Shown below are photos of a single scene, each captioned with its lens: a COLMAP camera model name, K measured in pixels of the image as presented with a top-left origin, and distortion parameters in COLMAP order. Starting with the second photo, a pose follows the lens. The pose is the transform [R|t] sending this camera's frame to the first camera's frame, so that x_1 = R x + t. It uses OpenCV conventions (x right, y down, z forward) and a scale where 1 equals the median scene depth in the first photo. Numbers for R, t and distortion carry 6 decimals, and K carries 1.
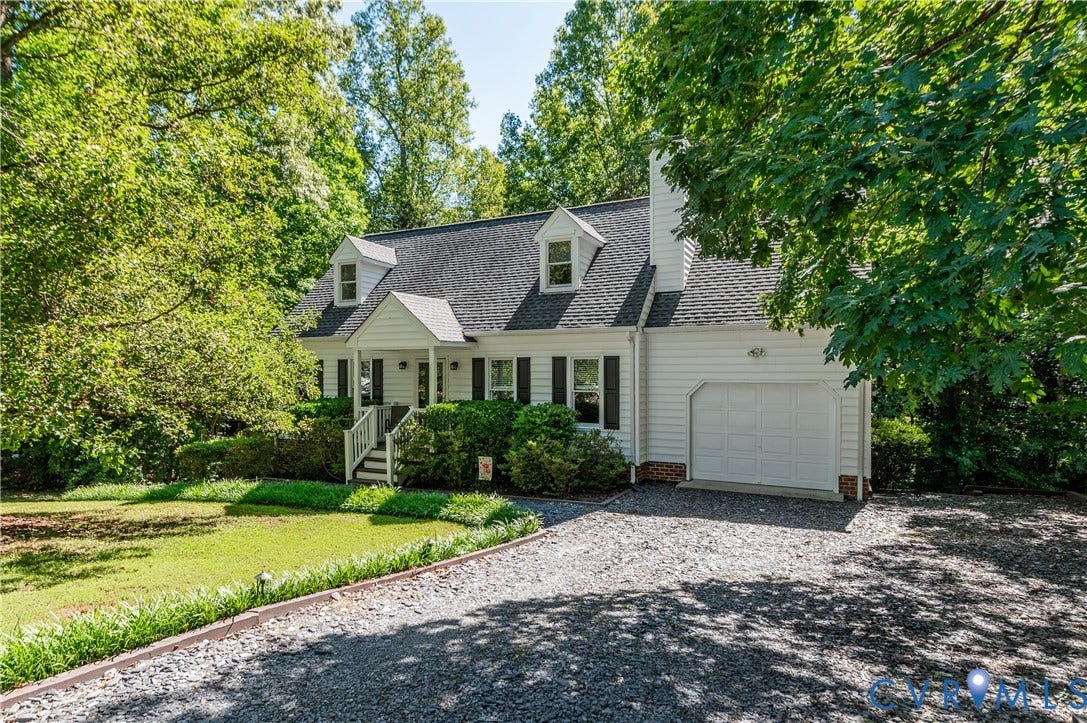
lens RADIAL K [[492.4, 0, 554.8], [0, 492.4, 367.5], [0, 0, 1]] dist [0.000895, -0.003668]
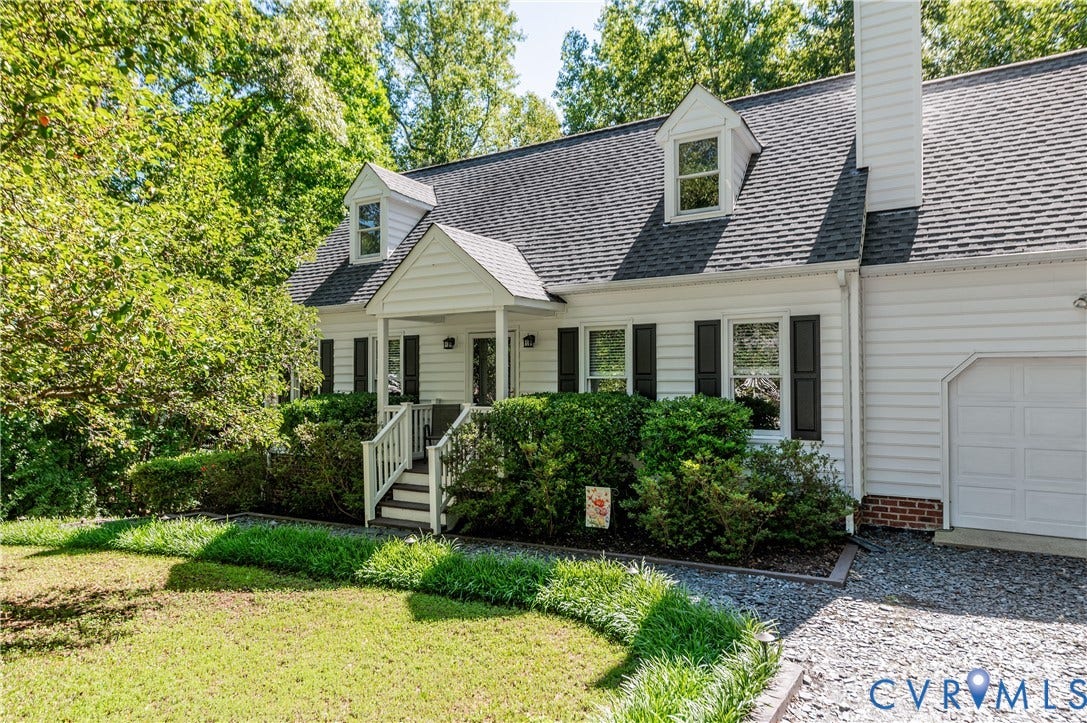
lens RADIAL K [[492.4, 0, 536.5], [0, 492.4, 361.8], [0, 0, 1]] dist [0.000895, -0.003668]
pose [[0.997751, -0.009671, -0.066328, -0.162944], [0.007335, 0.999348, -0.035361, 0.049541], [0.066626, 0.034795, 0.997171, 0.381743]]
